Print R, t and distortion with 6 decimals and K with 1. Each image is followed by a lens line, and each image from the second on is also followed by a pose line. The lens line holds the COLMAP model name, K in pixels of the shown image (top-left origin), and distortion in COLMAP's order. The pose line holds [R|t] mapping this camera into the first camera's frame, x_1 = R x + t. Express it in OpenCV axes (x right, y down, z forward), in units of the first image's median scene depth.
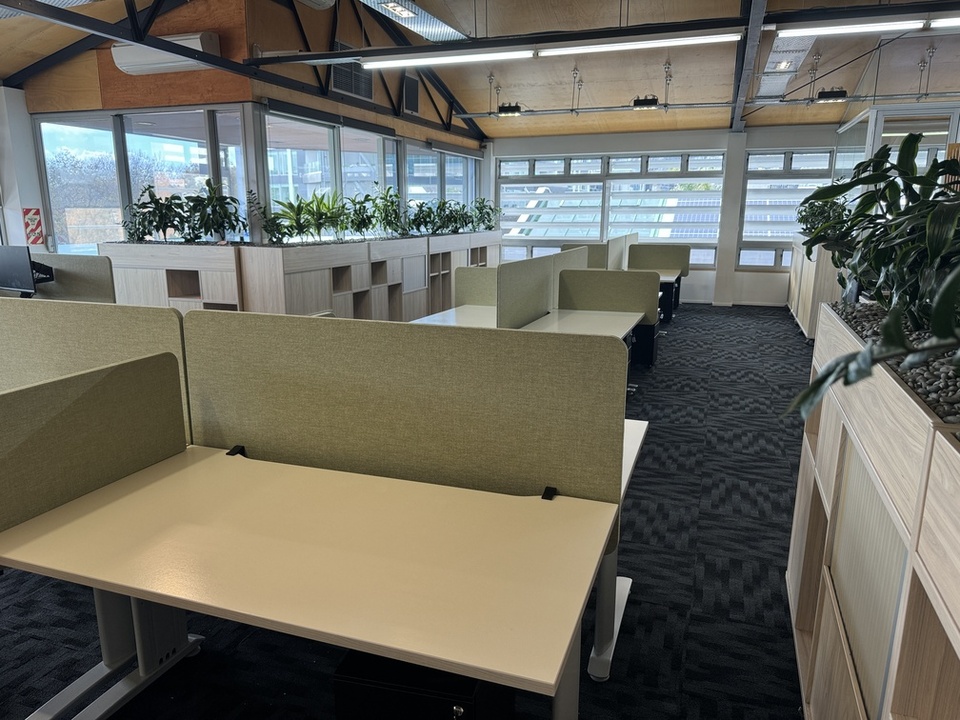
lens RADIAL K [[670.3, 0, 470.7], [0, 670.3, 359.7], [0, 0, 1]] dist [0.014449, -0.030660]
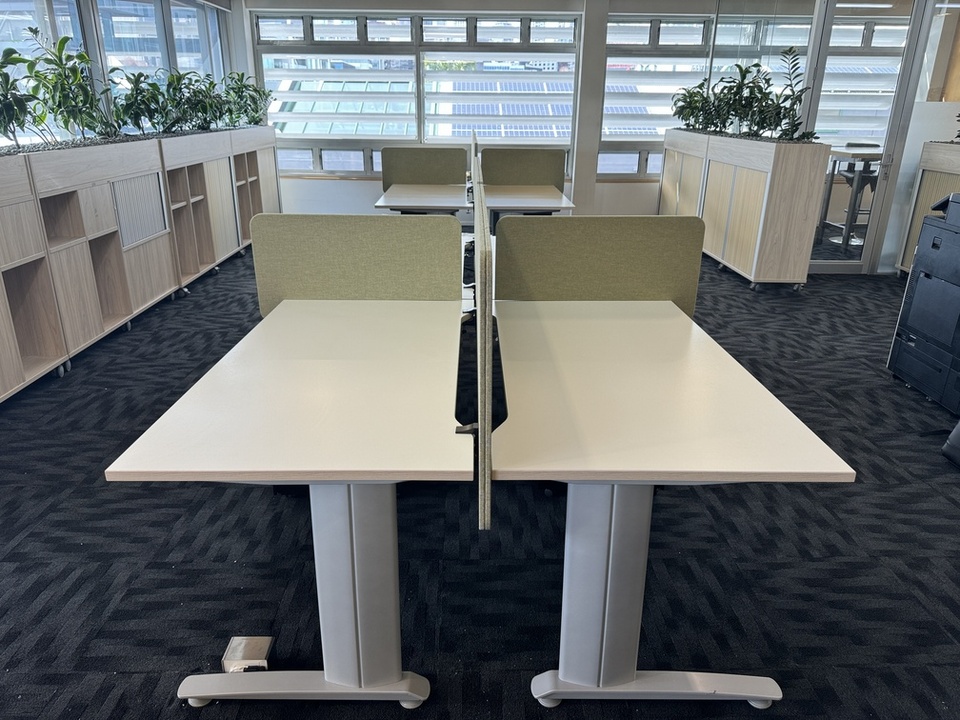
lens RADIAL K [[670.3, 0, 479.9], [0, 670.3, 355.5], [0, 0, 1]] dist [0.014449, -0.030660]
pose [[0.927656, -0.119081, 0.353942, -0.031591], [0.067853, 0.985767, 0.153818, -0.067064], [-0.367221, -0.118674, 0.922532, 0.336749]]
